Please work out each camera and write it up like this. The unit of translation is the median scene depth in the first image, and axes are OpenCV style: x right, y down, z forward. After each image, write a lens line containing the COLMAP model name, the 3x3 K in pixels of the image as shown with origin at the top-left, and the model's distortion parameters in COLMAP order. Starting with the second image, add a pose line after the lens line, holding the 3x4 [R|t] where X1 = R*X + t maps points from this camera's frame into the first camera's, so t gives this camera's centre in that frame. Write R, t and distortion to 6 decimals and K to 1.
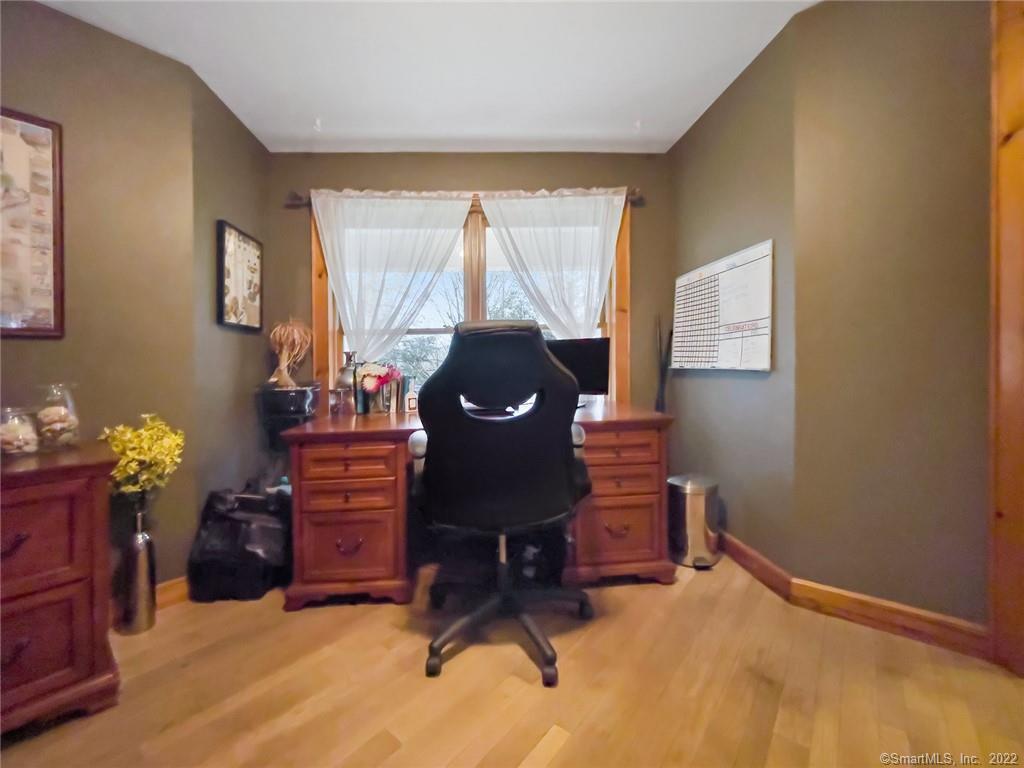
lens RADIAL K [[435.8, 0, 506.1], [0, 435.8, 366.0], [0, 0, 1]] dist [-0.001181, 0.000233]
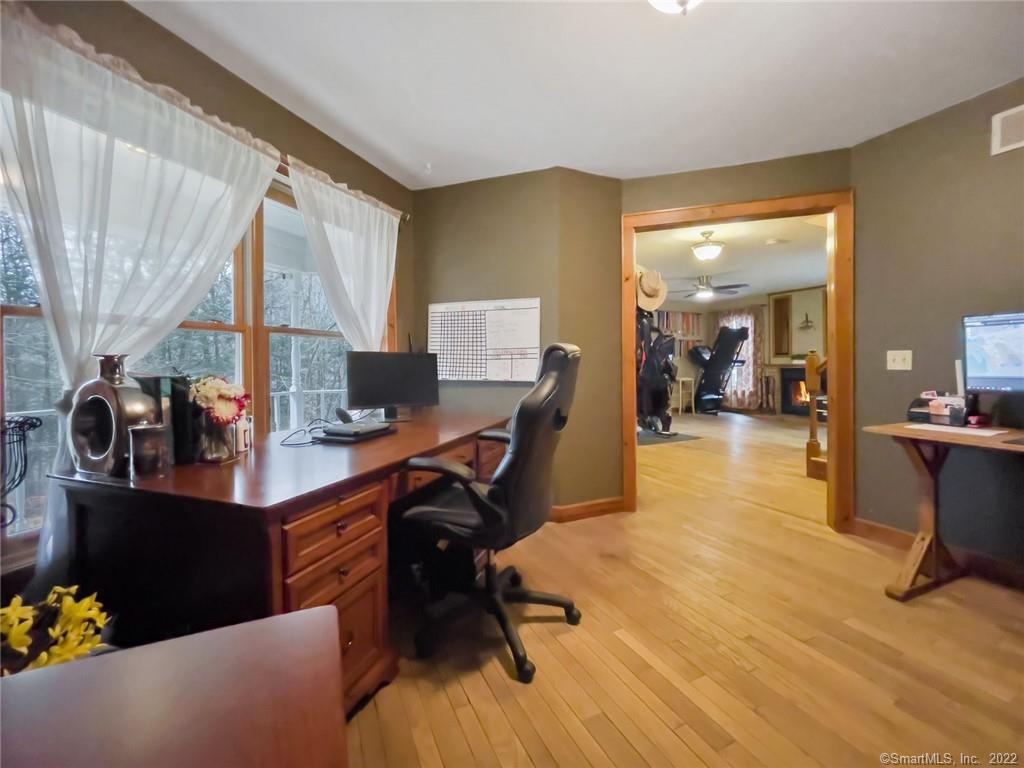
lens RADIAL K [[435.8, 0, 506.1], [0, 435.8, 366.0], [0, 0, 1]] dist [-0.001181, 0.000233]
pose [[0.402288, 0.019759, 0.915300, -0.680599], [-0.005099, 0.999800, -0.019341, -0.012004], [-0.915499, 0.003113, 0.402308, 0.371890]]
